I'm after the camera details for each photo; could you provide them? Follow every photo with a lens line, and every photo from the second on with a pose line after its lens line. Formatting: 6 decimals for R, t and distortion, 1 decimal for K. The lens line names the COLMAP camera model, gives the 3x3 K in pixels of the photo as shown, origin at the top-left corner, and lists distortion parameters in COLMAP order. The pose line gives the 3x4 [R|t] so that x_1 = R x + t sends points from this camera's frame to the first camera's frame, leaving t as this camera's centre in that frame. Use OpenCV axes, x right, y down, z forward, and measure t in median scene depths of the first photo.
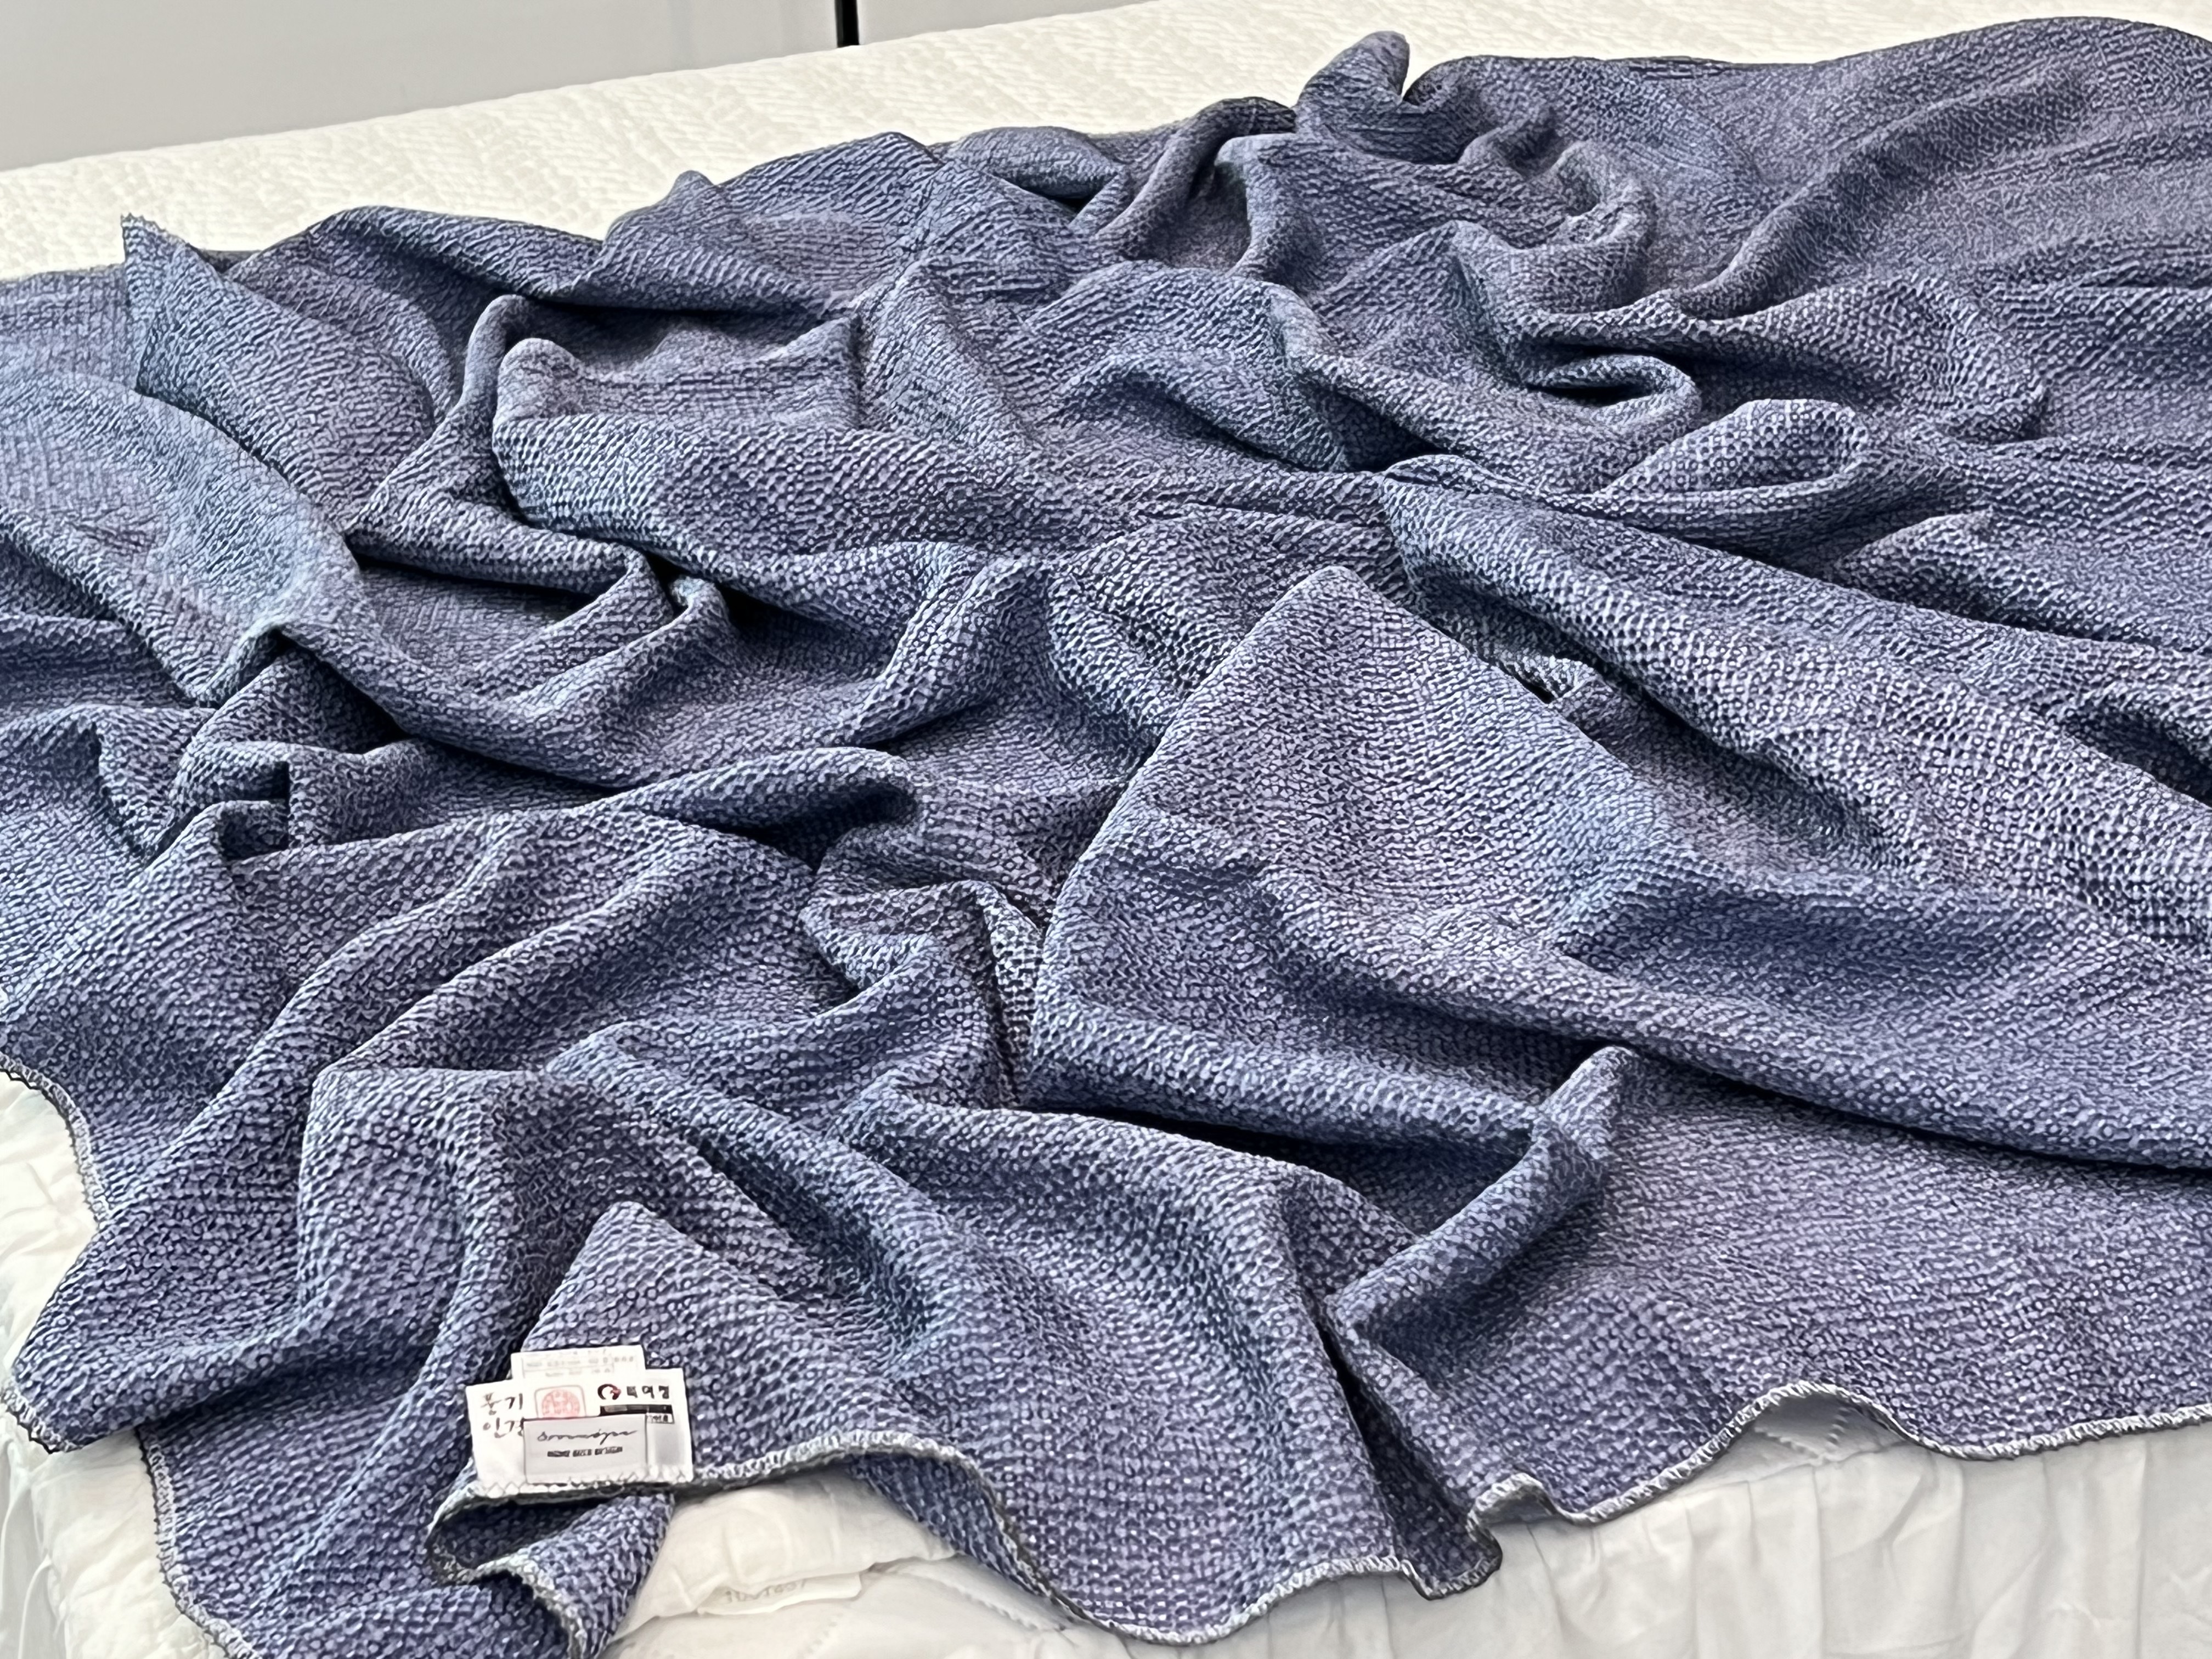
lens RADIAL K [[4426.1, 0, 972.7], [0, 4426.1, 782.2], [0, 0, 1]] dist [0.167930, 0.000000]
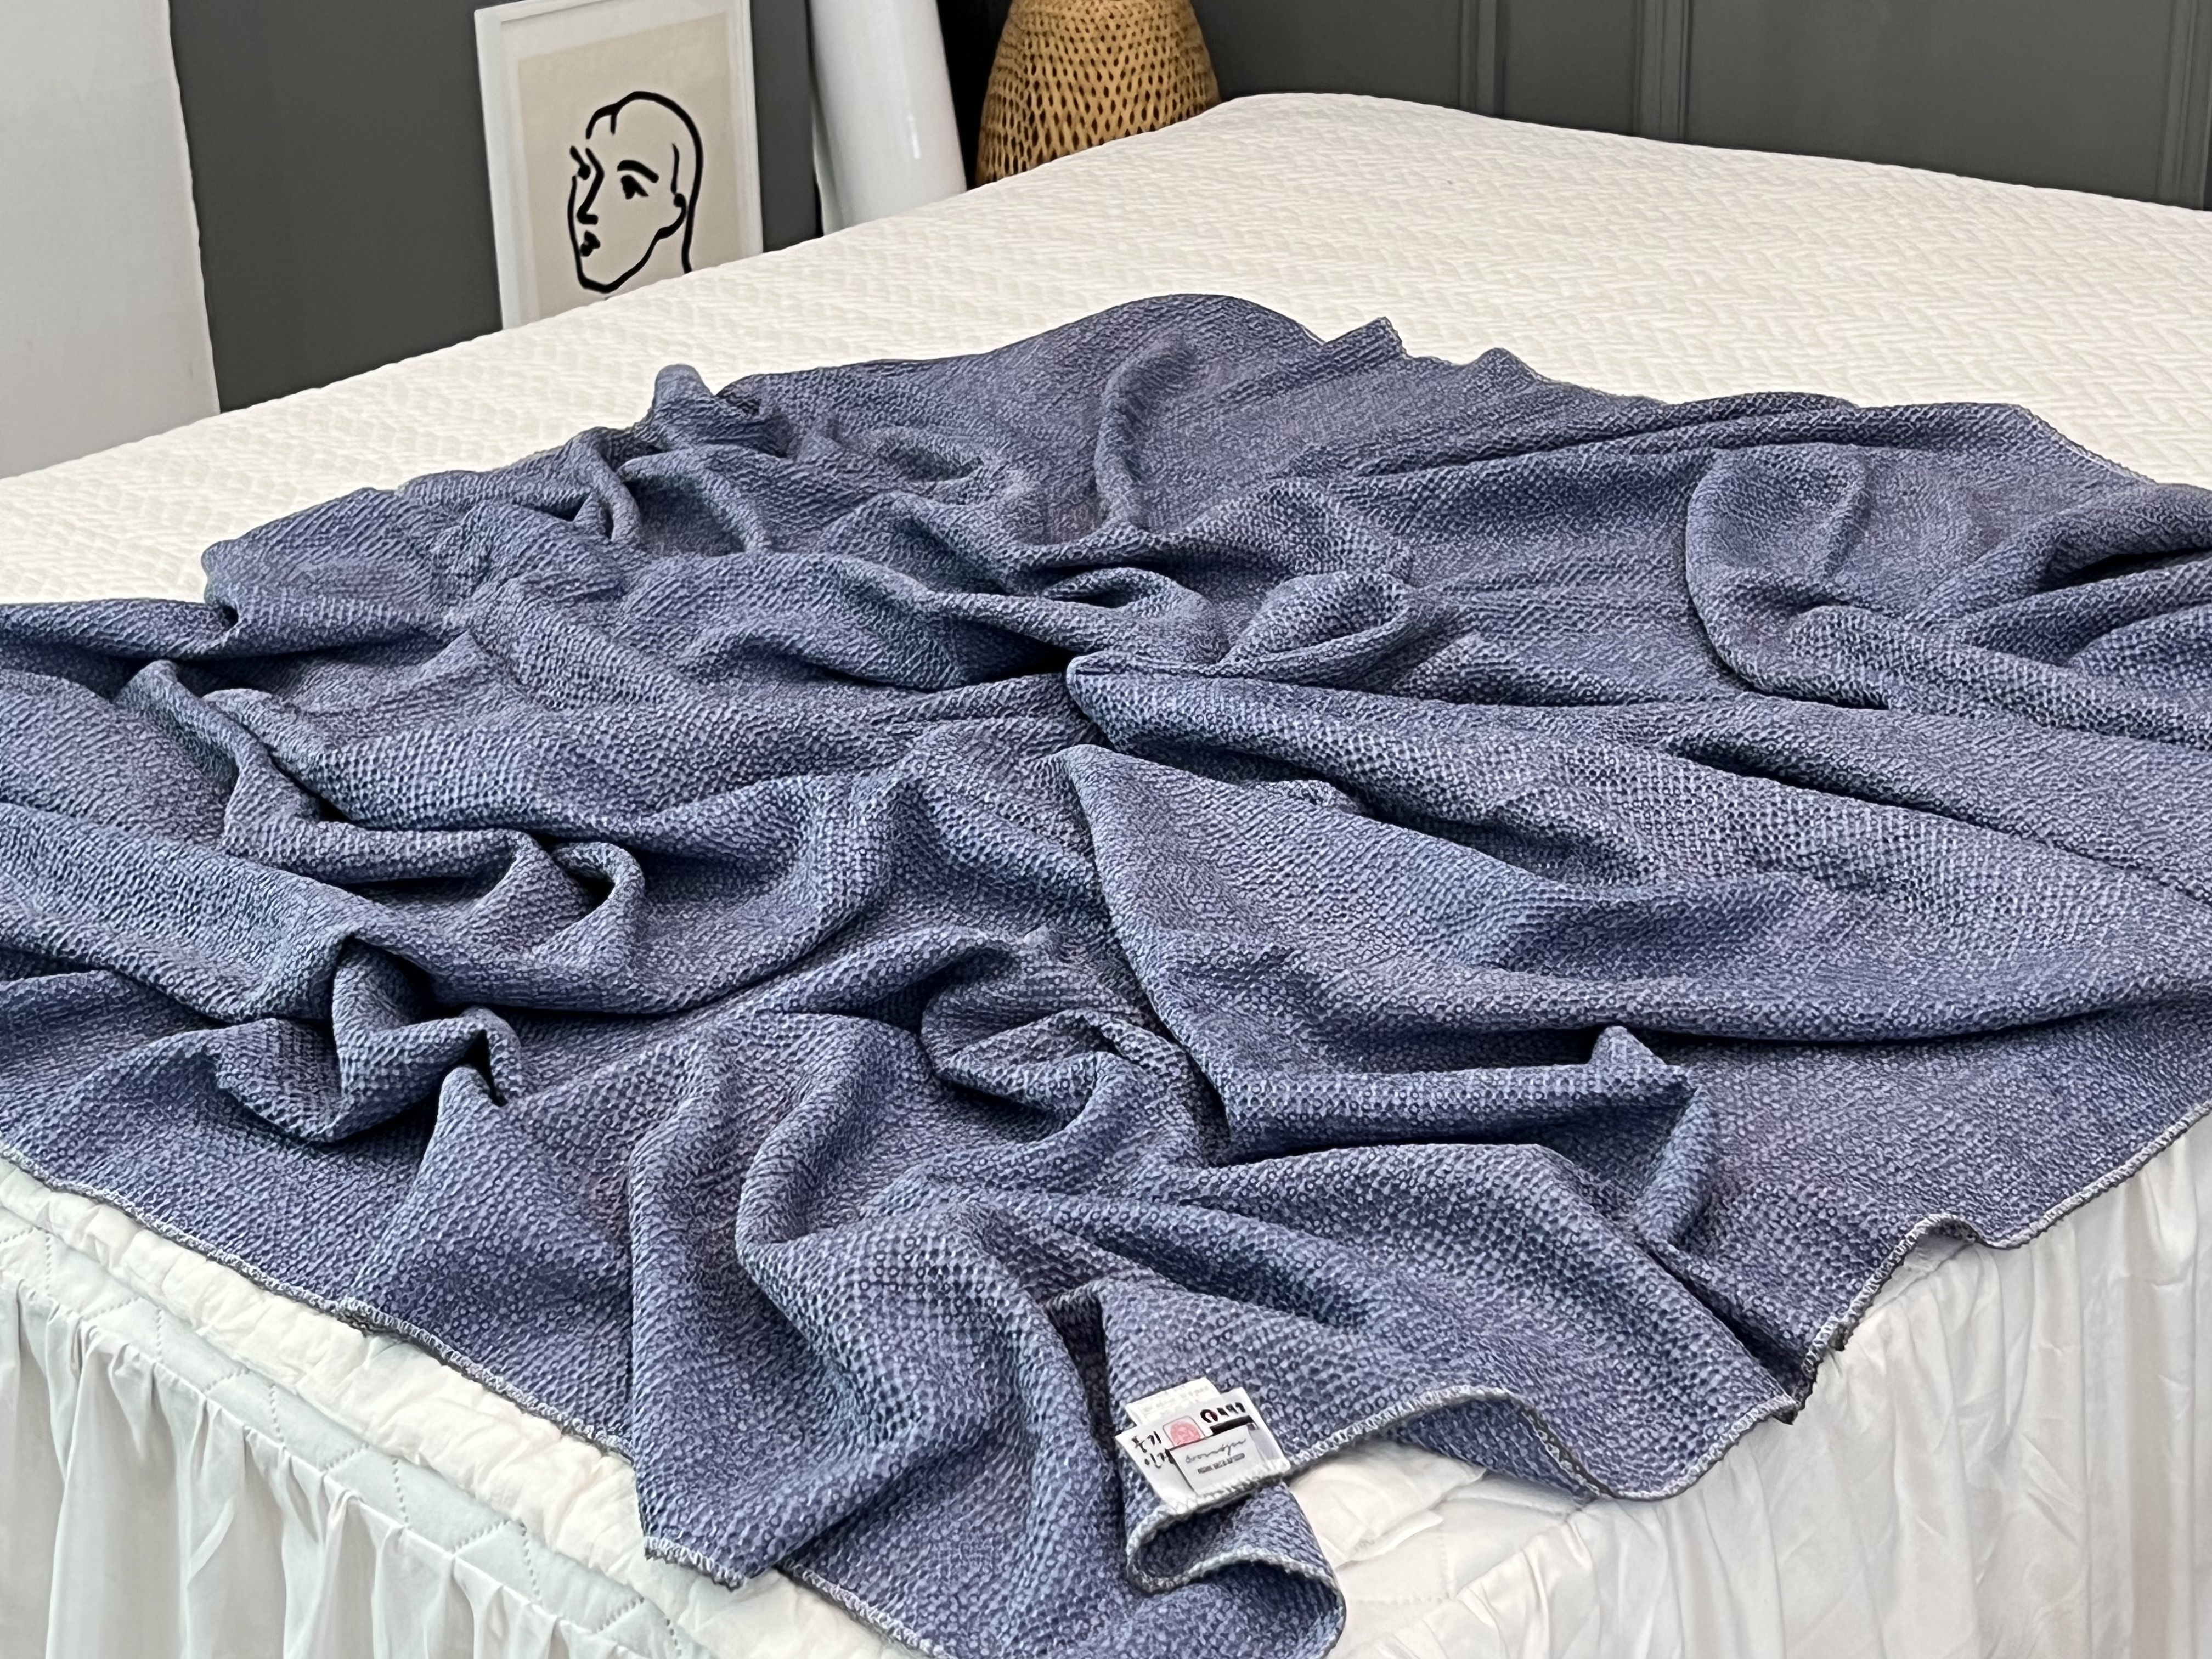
lens RADIAL K [[3709.9, 0, 1059.0], [0, 3709.9, 850.9], [0, 0, 1]] dist [0.172638, 0.000000]
pose [[0.895262, -0.172079, 0.410968, -0.400574], [0.191080, 0.981560, -0.005258, -0.015964], [-0.402485, 0.083236, 0.911634, 0.040023]]
